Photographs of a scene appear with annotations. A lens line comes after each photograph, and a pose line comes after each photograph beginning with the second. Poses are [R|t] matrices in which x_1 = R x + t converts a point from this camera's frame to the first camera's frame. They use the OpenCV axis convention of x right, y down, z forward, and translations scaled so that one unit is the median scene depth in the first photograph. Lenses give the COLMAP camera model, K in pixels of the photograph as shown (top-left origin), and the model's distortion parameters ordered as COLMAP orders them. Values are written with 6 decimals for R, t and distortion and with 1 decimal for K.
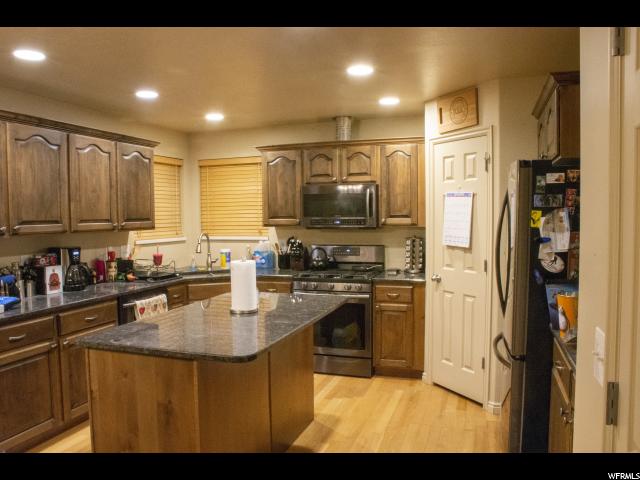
lens RADIAL K [[507.1, 0, 318.0], [0, 507.1, 242.7], [0, 0, 1]] dist [-0.128645, 0.083366]
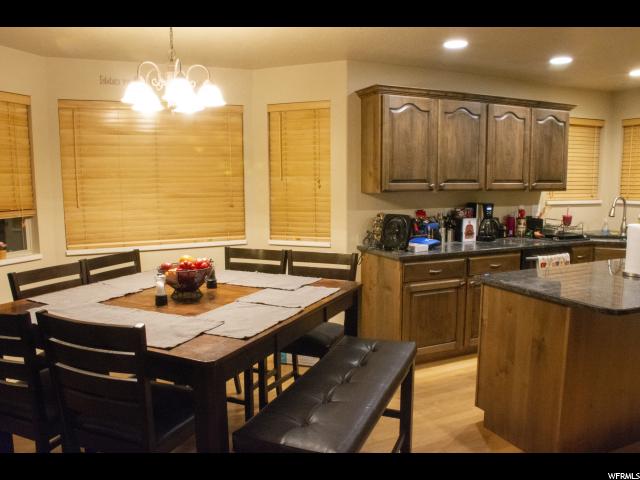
lens RADIAL K [[507.1, 0, 318.0], [0, 507.1, 242.7], [0, 0, 1]] dist [-0.128645, 0.083366]
pose [[0.684555, 0.098782, -0.722237, 0.080818], [-0.043096, 0.994527, 0.095177, 0.006051], [0.727686, -0.034028, 0.685066, -0.085432]]
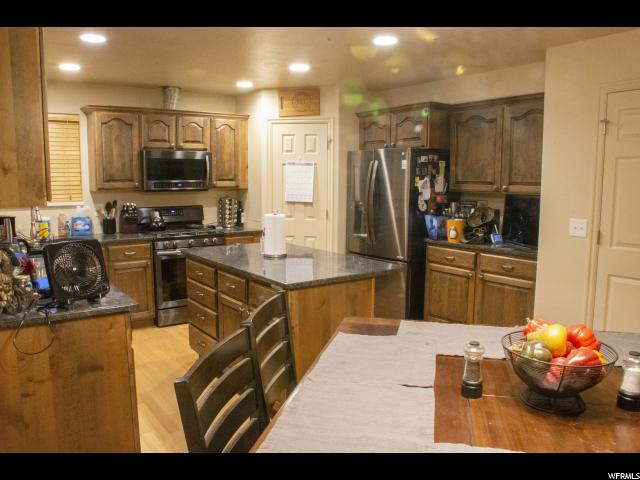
lens RADIAL K [[507.1, 0, 318.0], [0, 507.1, 242.7], [0, 0, 1]] dist [-0.128645, 0.083366]
pose [[0.582961, -0.091095, 0.807378, -0.799938], [0.036239, 0.995621, 0.086168, 0.001029], [-0.811692, -0.020974, 0.583709, 0.147845]]
